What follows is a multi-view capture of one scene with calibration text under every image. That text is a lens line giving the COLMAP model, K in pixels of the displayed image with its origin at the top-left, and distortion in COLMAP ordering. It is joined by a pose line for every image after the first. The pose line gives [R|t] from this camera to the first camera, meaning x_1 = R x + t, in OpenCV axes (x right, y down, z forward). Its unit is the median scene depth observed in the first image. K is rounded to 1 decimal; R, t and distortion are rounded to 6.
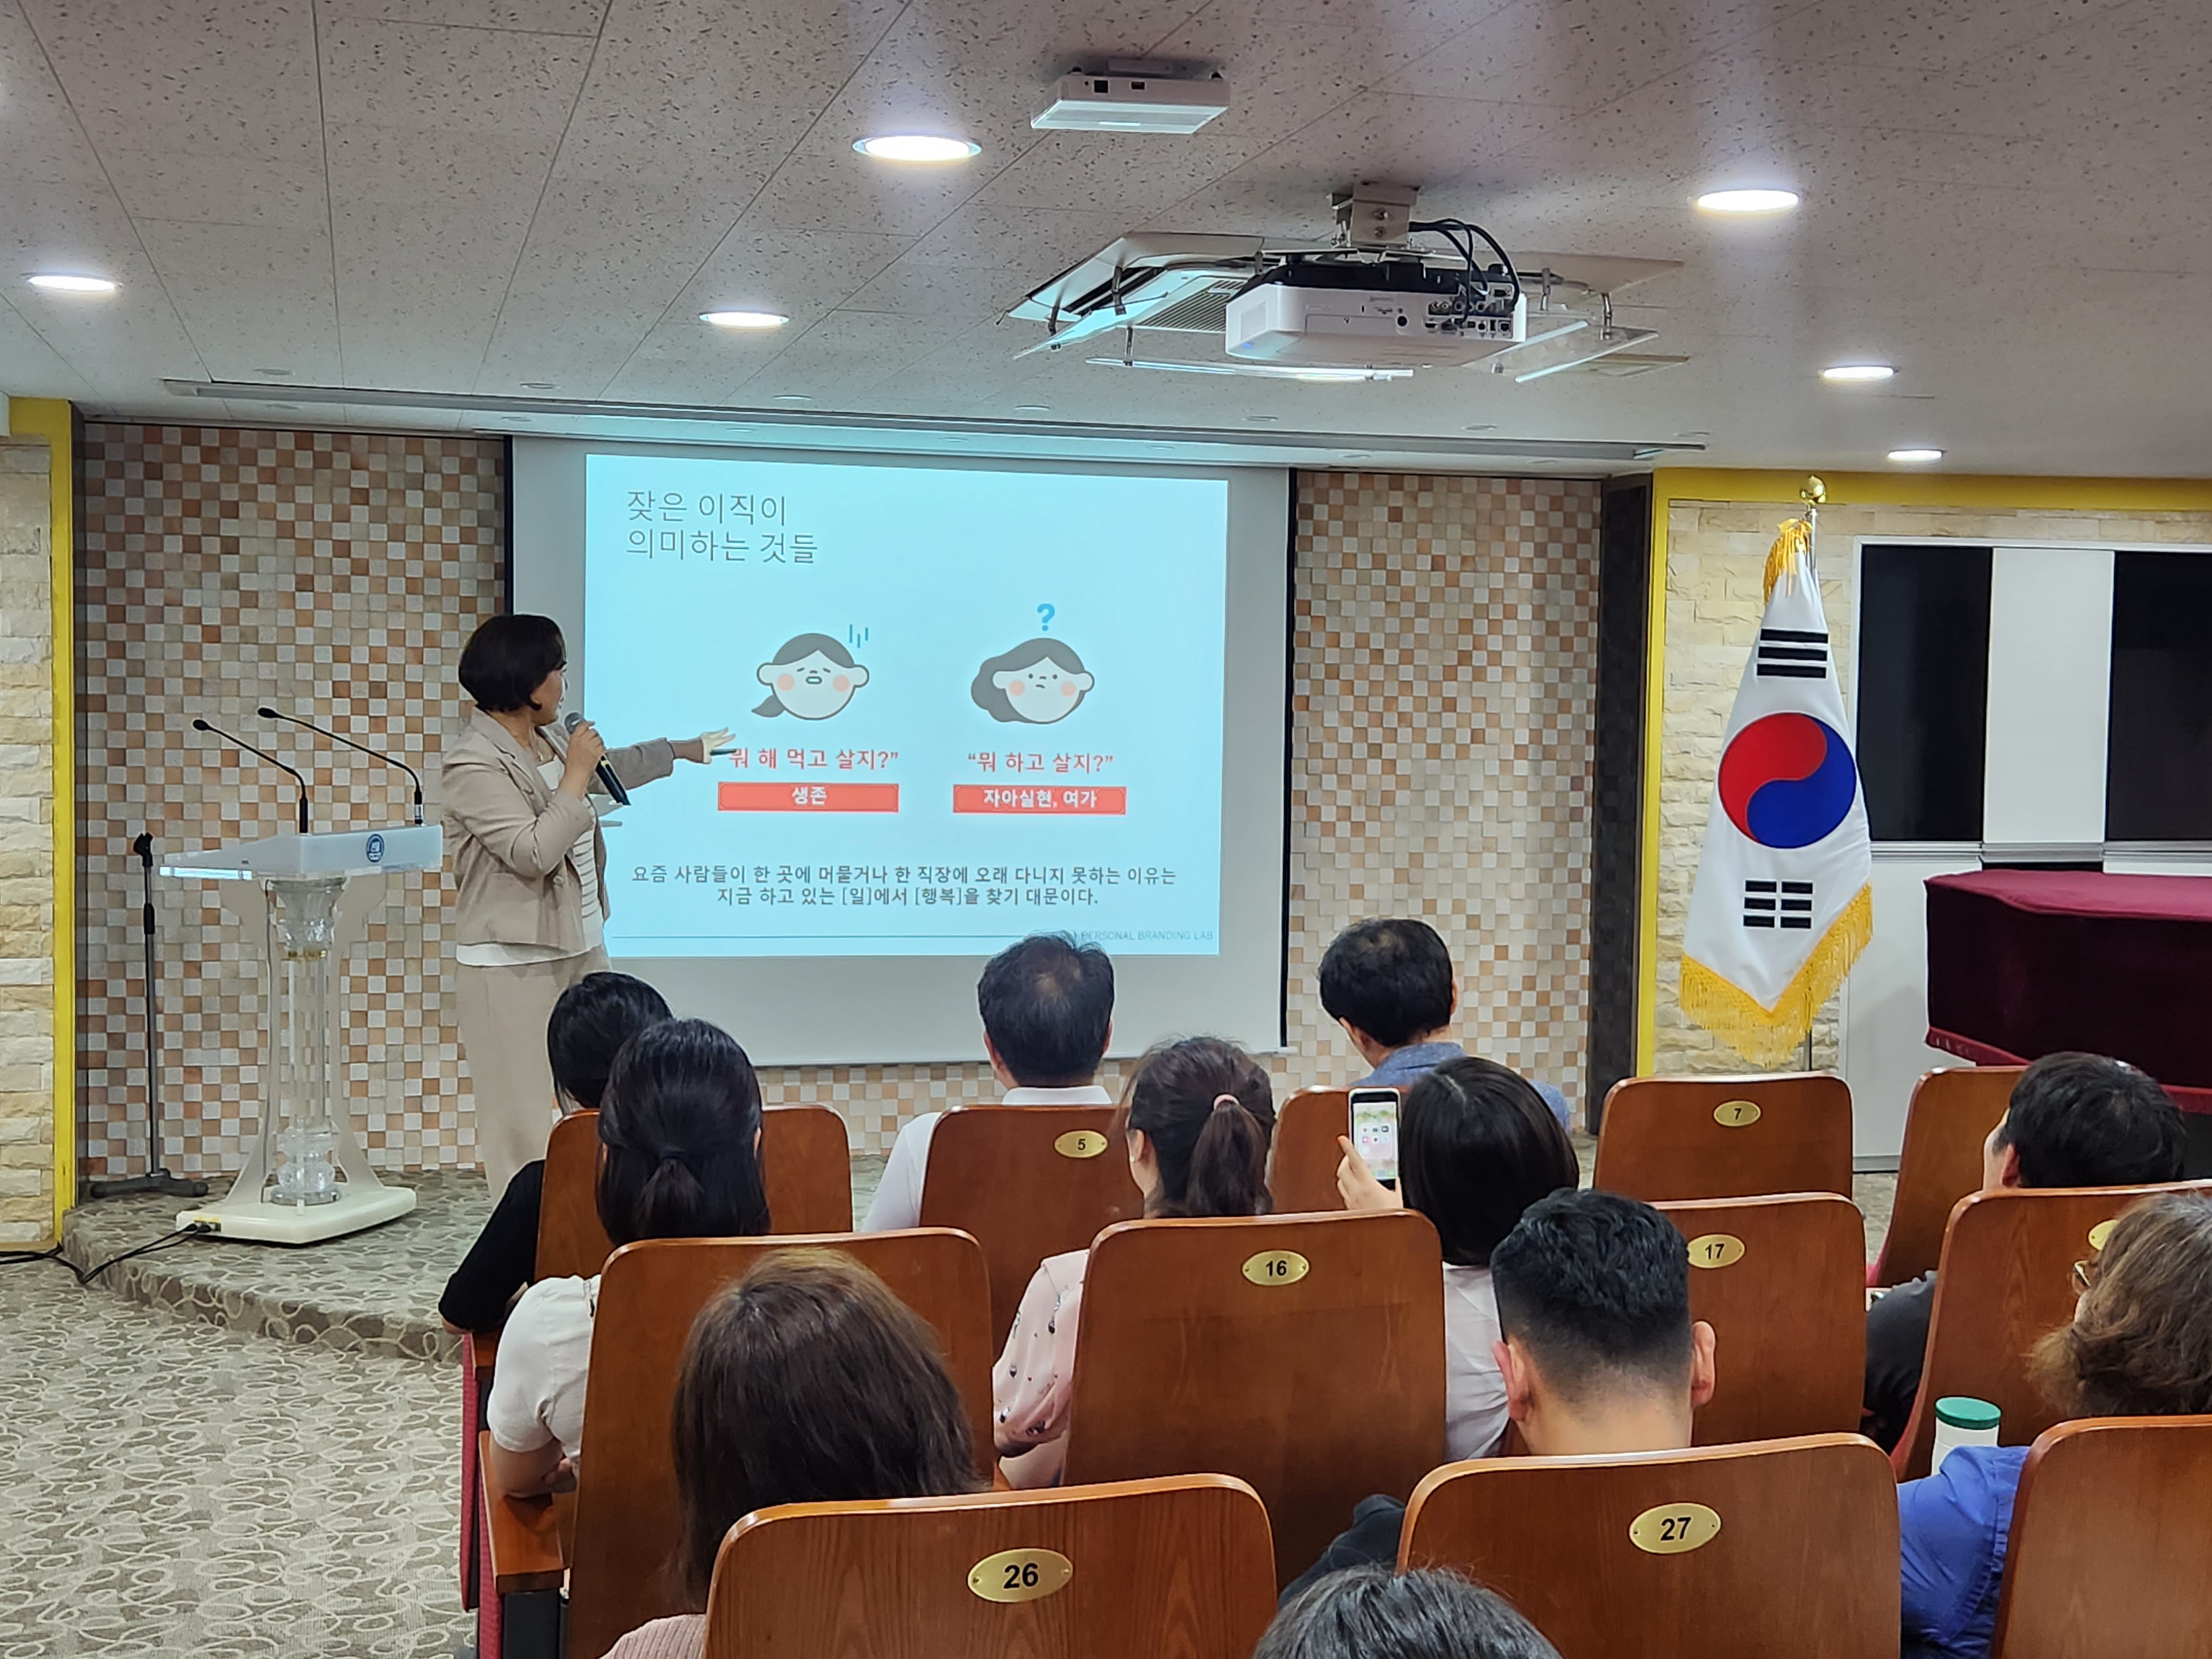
lens RADIAL K [[2789.6, 0, 1106.0], [0, 2789.6, 829.5], [0, 0, 1]] dist [0.155859, -0.428377]
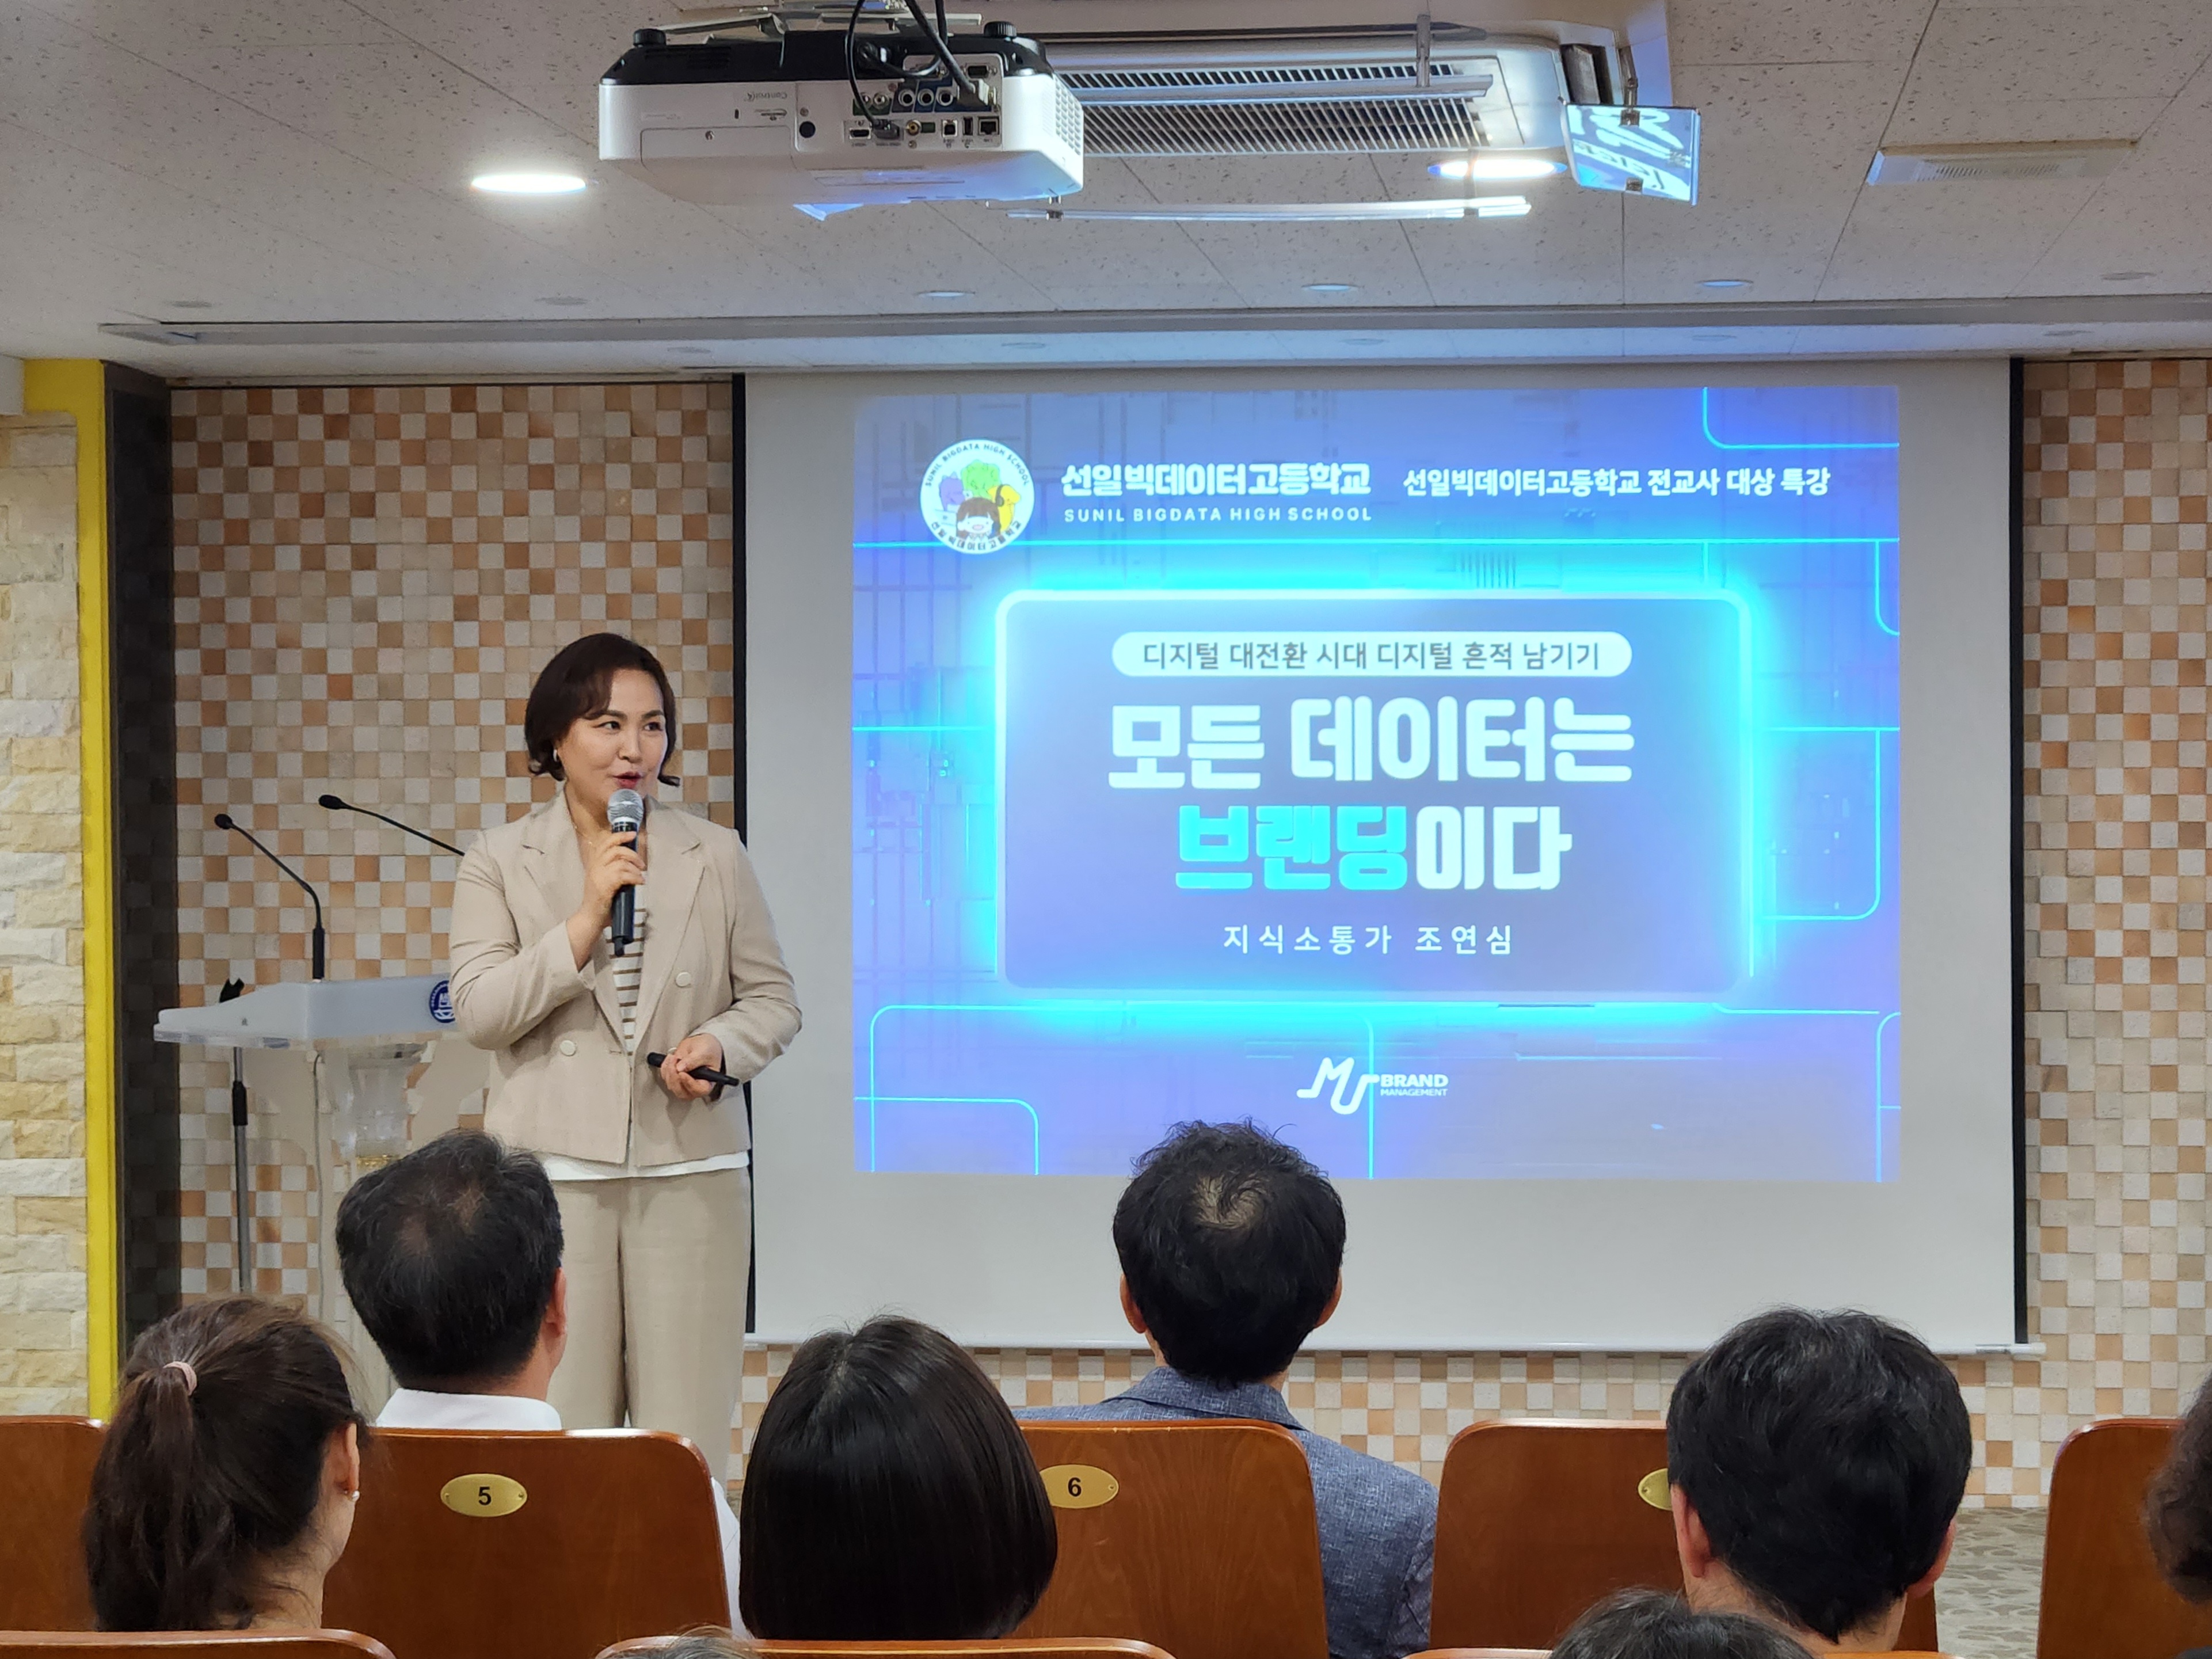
lens RADIAL K [[4401.9, 0, 1105.9], [0, 4401.9, 852.5], [0, 0, 1]] dist [-0.129927, 1.686238]
pose [[0.931853, -0.010603, -0.362682, 0.233815], [0.001588, 0.999683, -0.025147, -0.002121], [0.362834, 0.022857, 0.931574, 0.074866]]
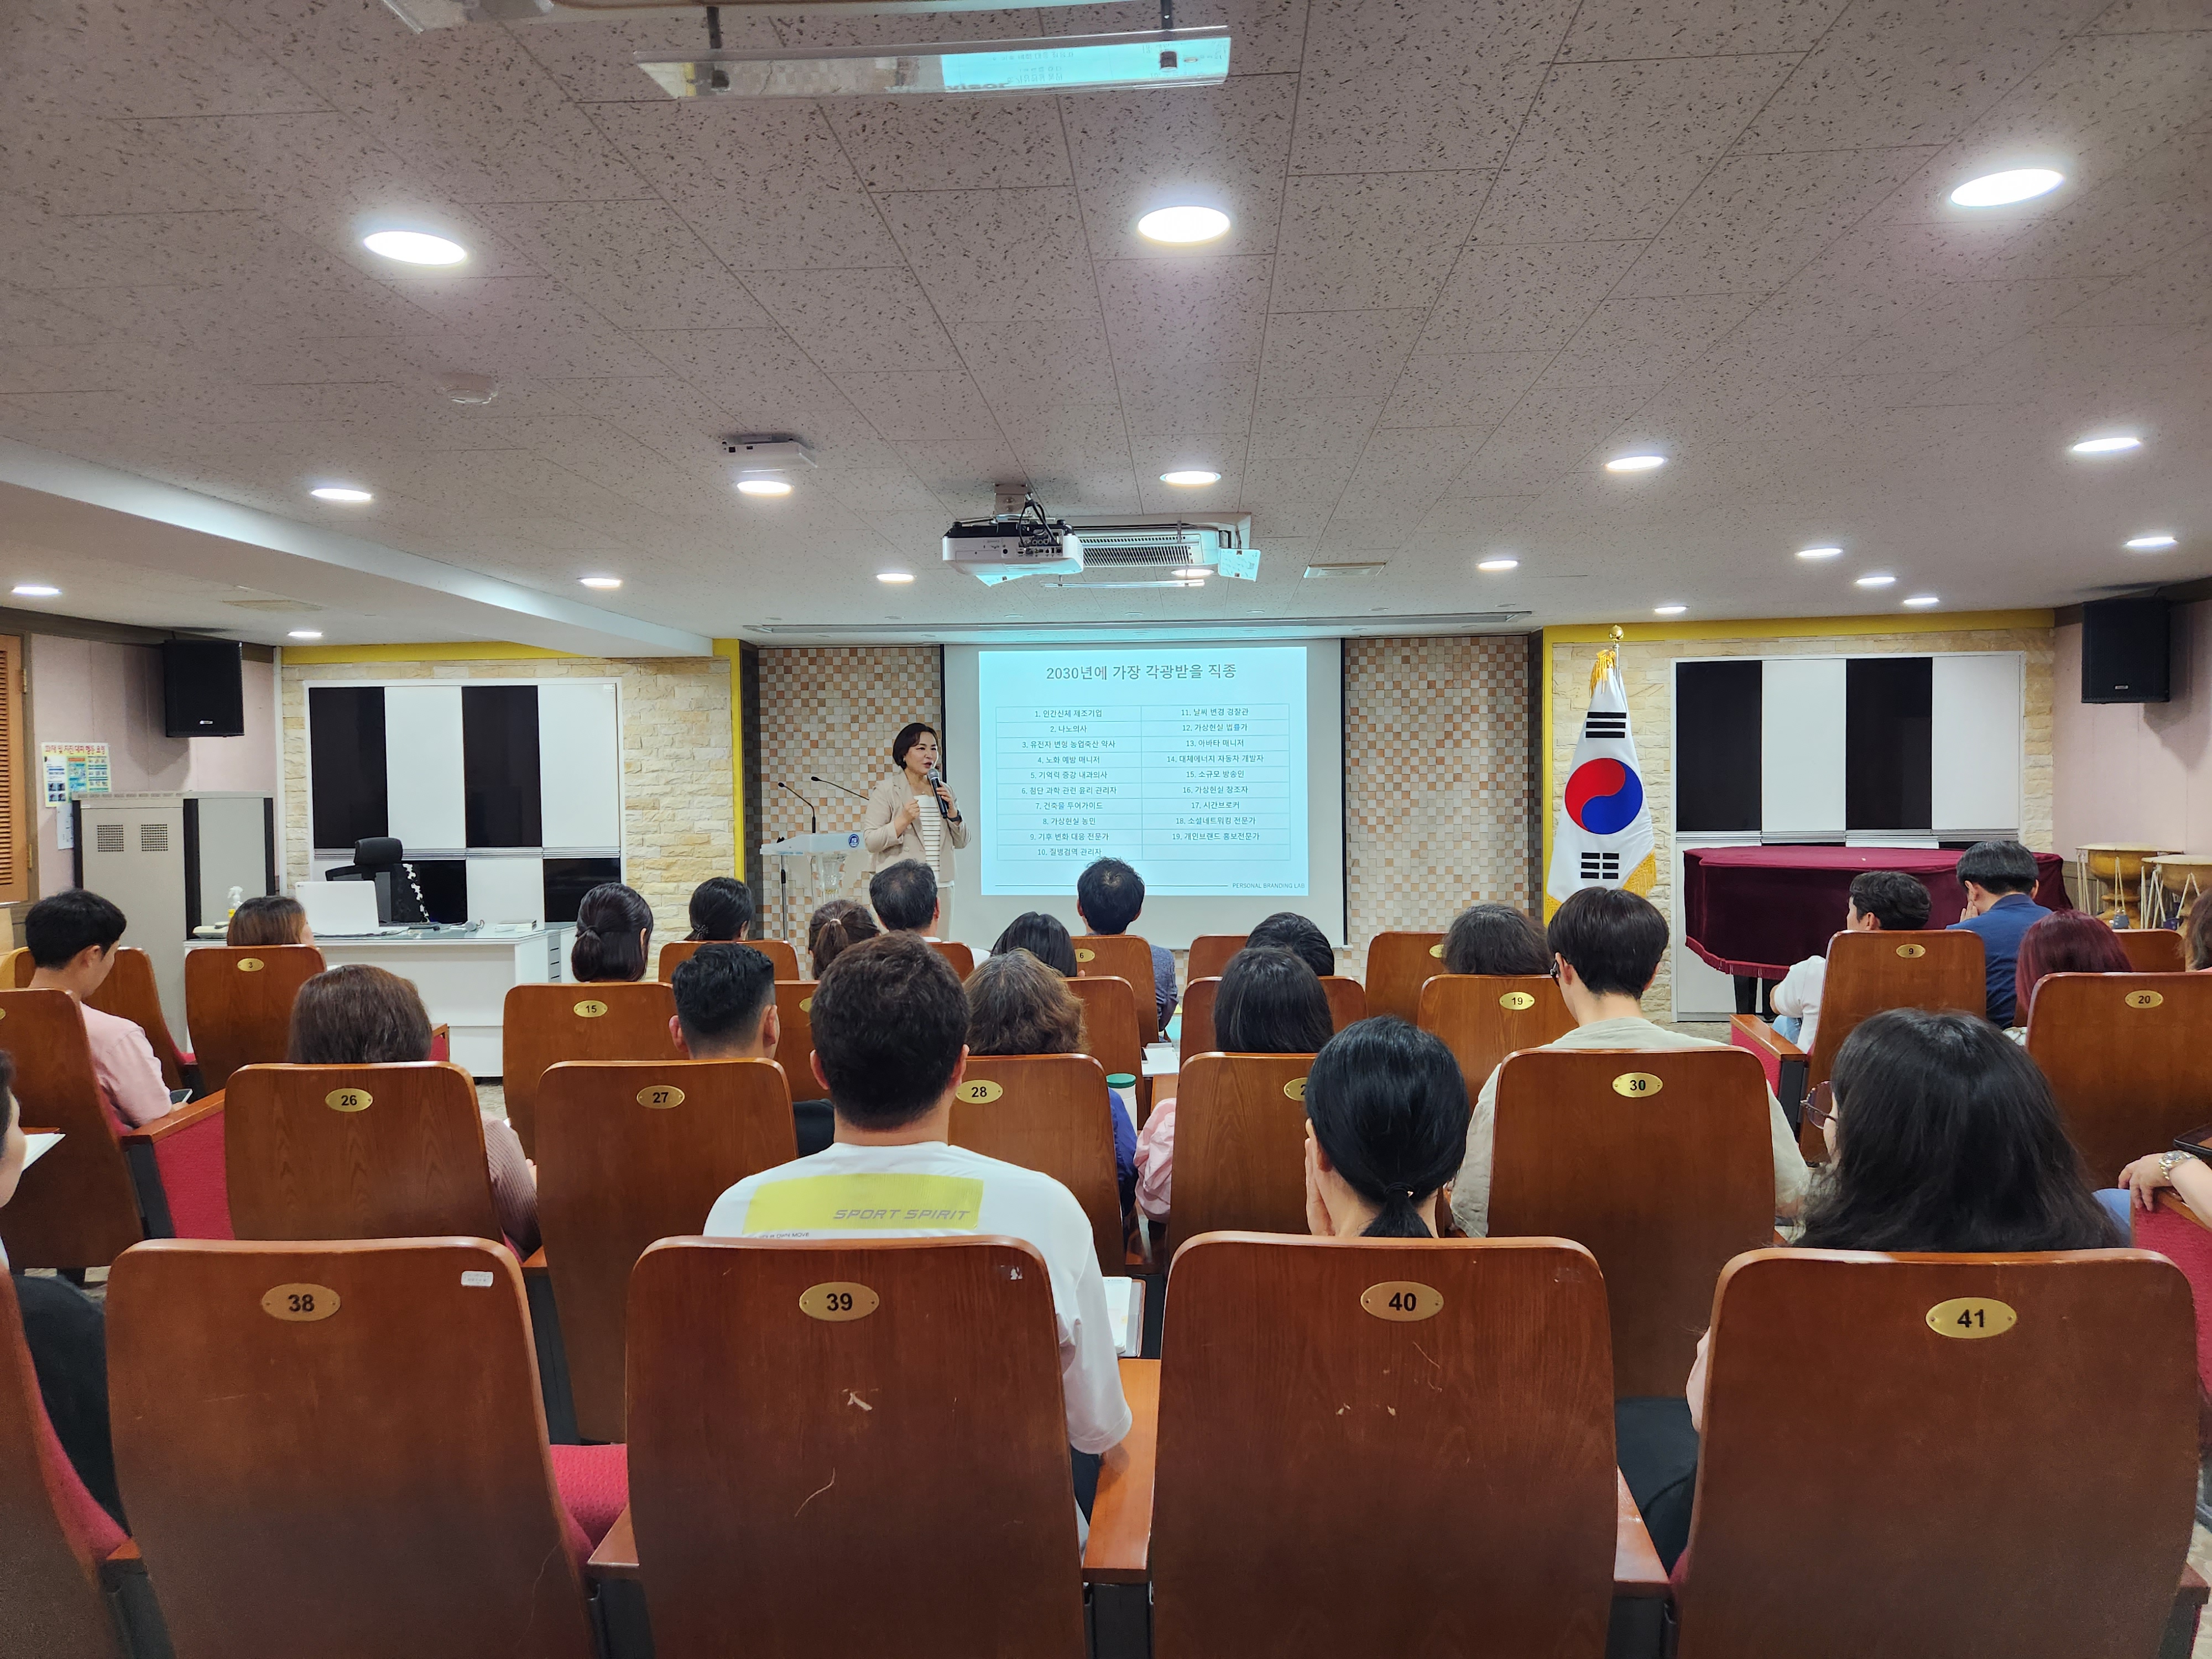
lens RADIAL K [[1459.5, 0, 1097.9], [0, 1459.5, 824.4], [0, 0, 1]] dist [0.086508, -0.084006]
pose [[0.947953, -0.016361, -0.317989, 0.234069], [0.009633, 0.999696, -0.022718, 0.018687], [0.318264, 0.018472, 0.947822, 0.012054]]
